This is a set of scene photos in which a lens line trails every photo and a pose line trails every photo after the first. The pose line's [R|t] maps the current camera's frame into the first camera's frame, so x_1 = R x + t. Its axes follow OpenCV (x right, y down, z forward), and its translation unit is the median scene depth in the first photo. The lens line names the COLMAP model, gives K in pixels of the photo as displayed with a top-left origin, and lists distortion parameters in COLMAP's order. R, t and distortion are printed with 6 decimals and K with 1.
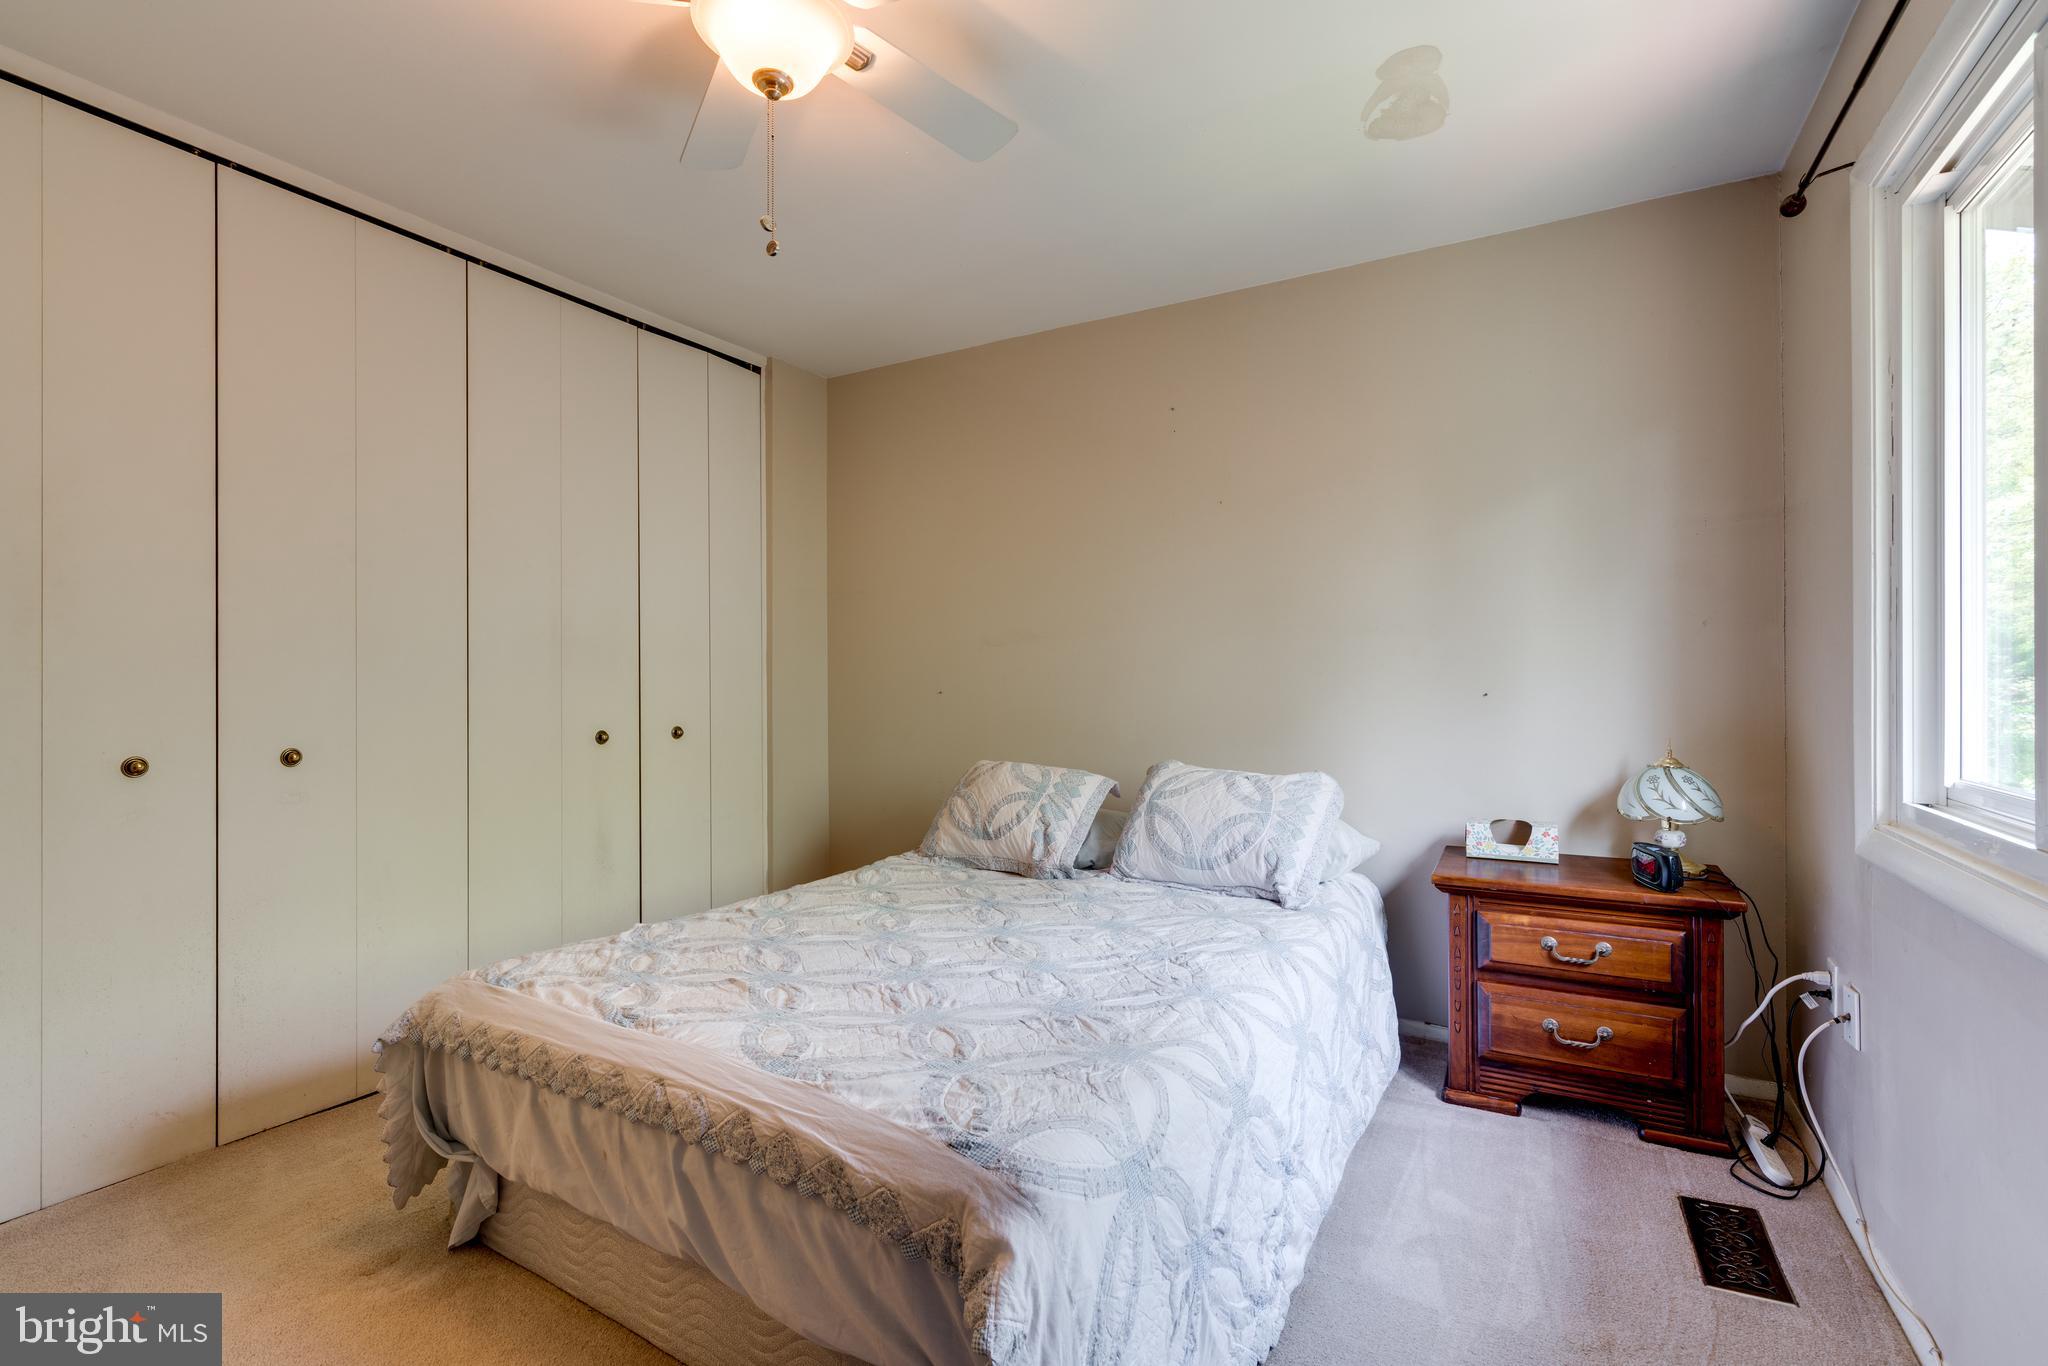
lens RADIAL K [[901.8, 0, 1029.2], [0, 901.8, 673.7], [0, 0, 1]] dist [-0.002922, 0.000029]
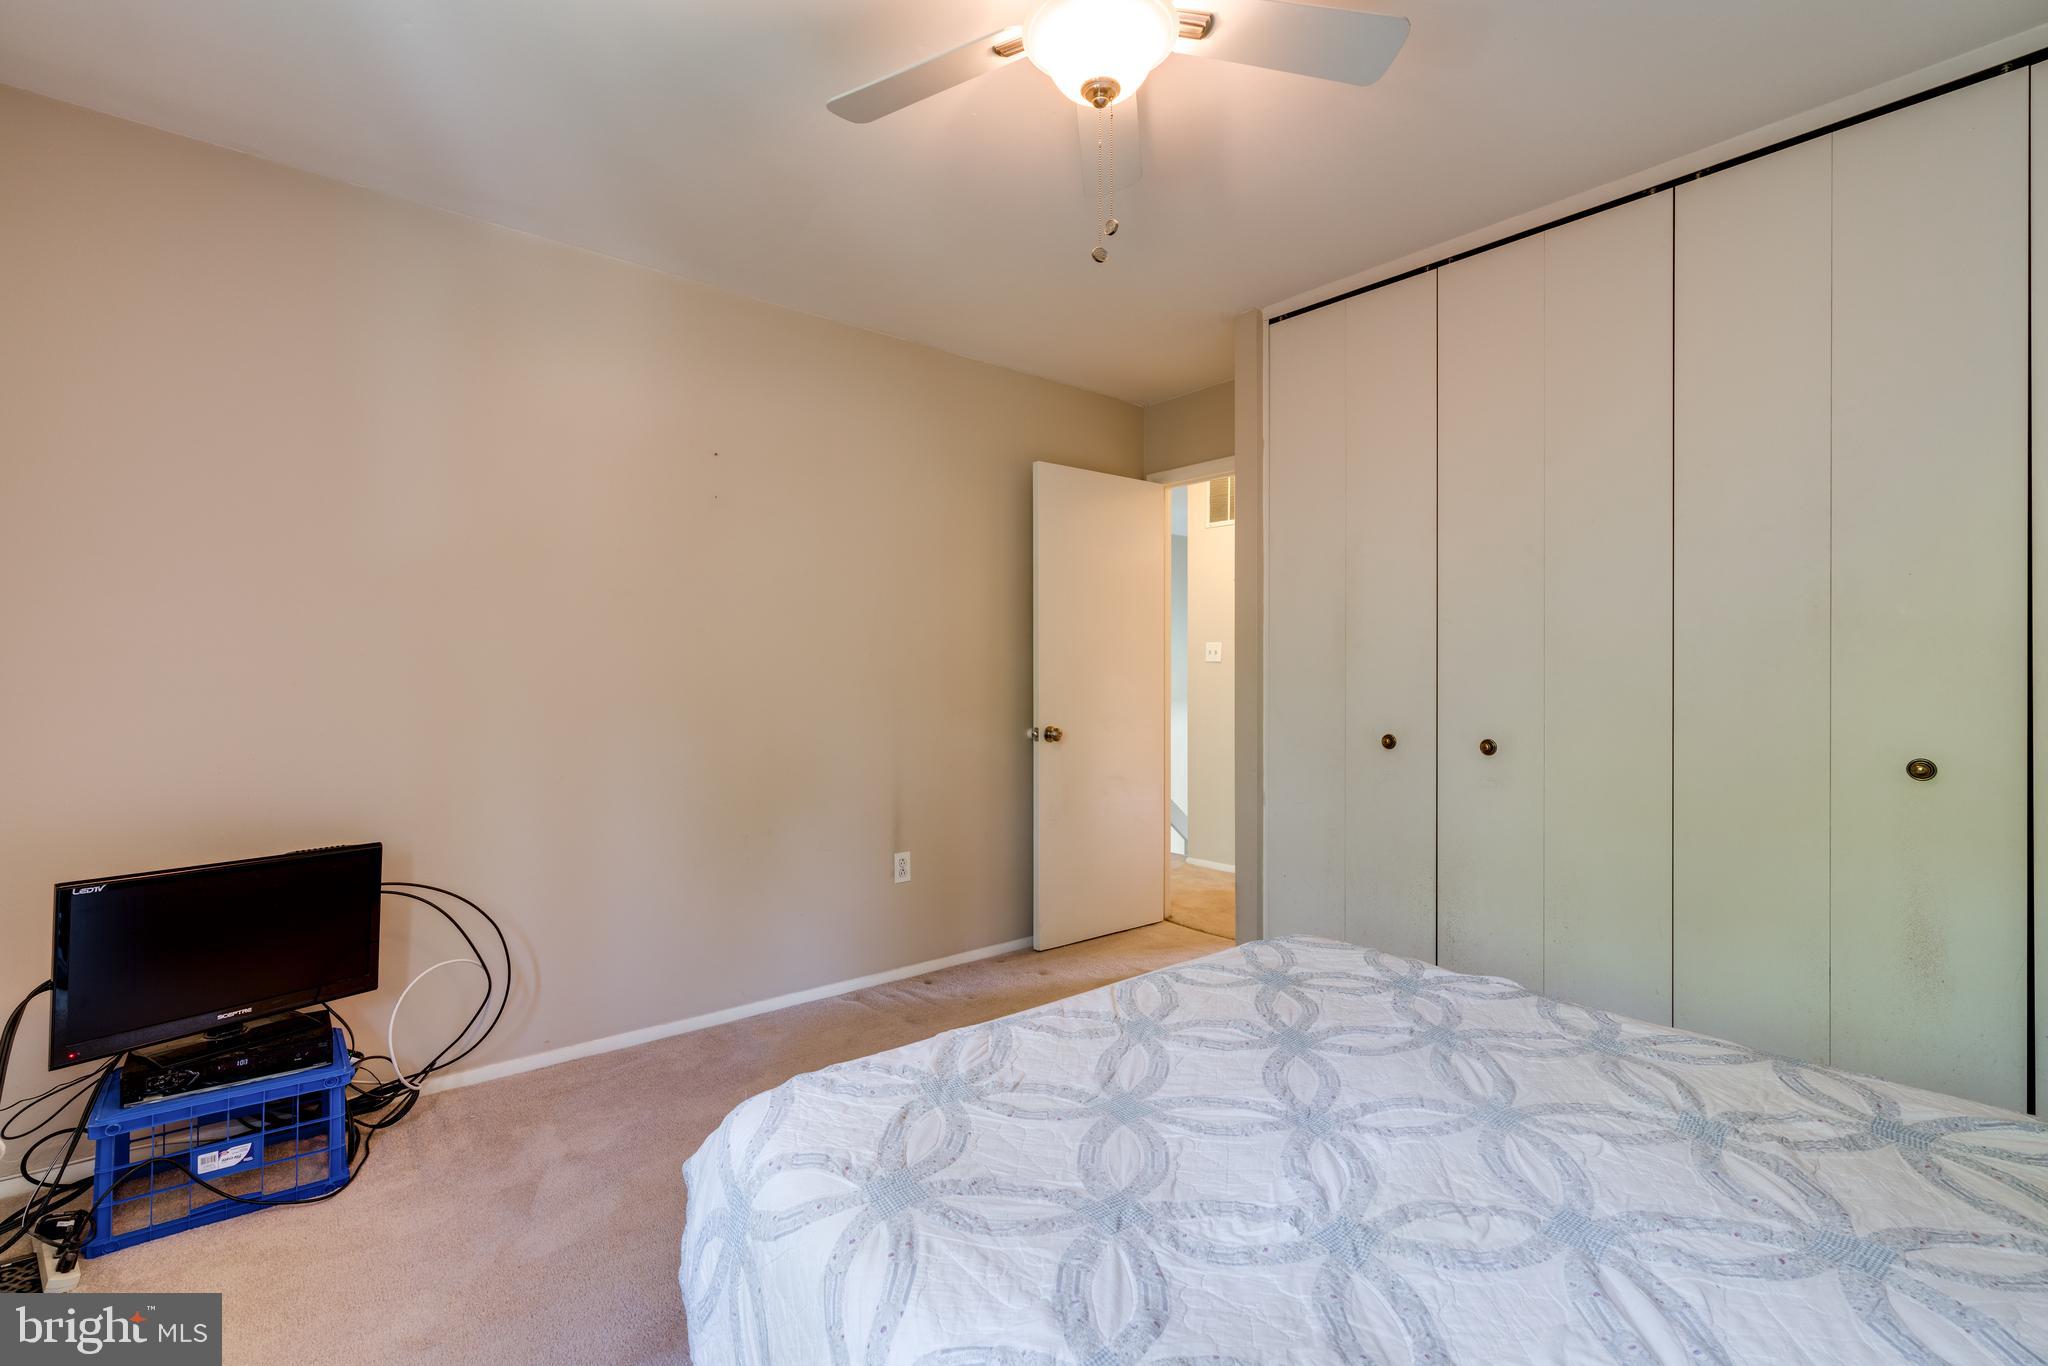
lens RADIAL K [[923.7, 0, 1025.4], [0, 923.7, 682.9], [0, 0, 1]] dist [-0.002603, 0.000082]
pose [[-0.345974, 0.002984, -0.938239, 0.447602], [0.006929, 0.999976, 0.000625, 0.005336], [0.938219, -0.006285, -0.345986, 0.796250]]
